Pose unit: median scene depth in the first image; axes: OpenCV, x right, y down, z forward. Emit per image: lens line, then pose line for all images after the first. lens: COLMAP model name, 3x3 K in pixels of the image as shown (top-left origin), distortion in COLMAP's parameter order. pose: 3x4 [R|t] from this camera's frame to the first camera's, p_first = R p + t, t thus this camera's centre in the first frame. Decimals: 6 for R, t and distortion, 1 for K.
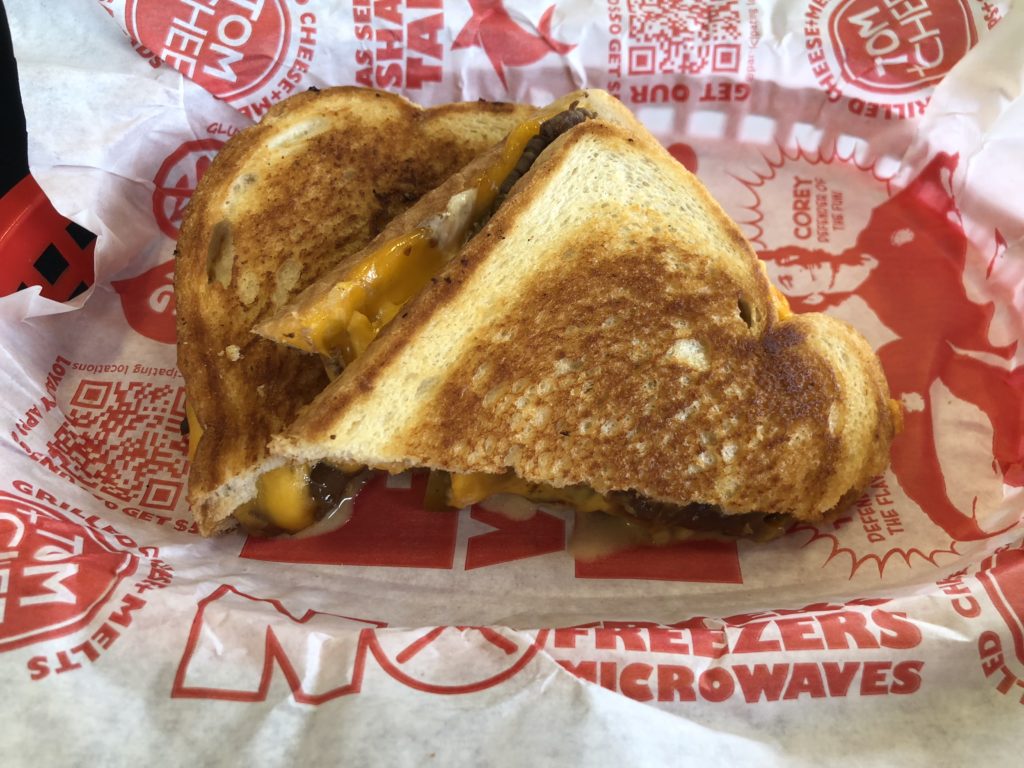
lens RADIAL K [[848.8, 0, 512.0], [0, 848.8, 384.0], [0, 0, 1]] dist [-0.004373, 0.001134]
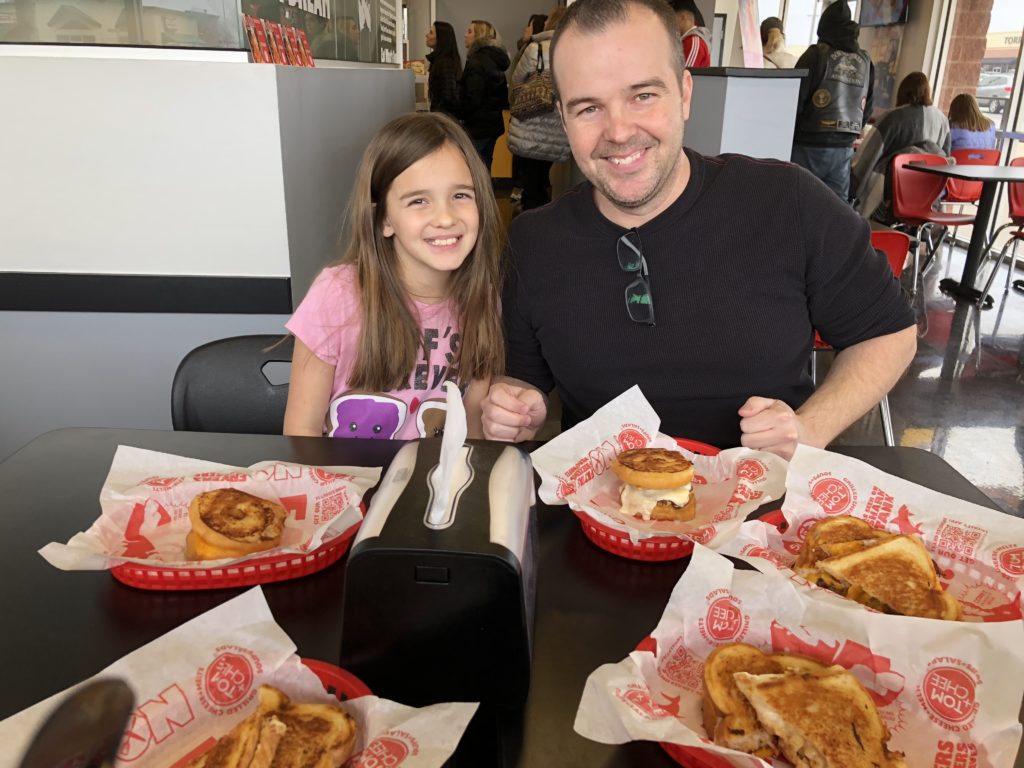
lens RADIAL K [[848.8, 0, 512.0], [0, 848.8, 384.0], [0, 0, 1]] dist [-0.004373, 0.001134]
pose [[0.764832, 0.237331, -0.598920, 0.775499], [-0.534568, 0.752639, -0.384410, 1.528691], [0.359538, 0.614173, 0.702512, -2.705939]]
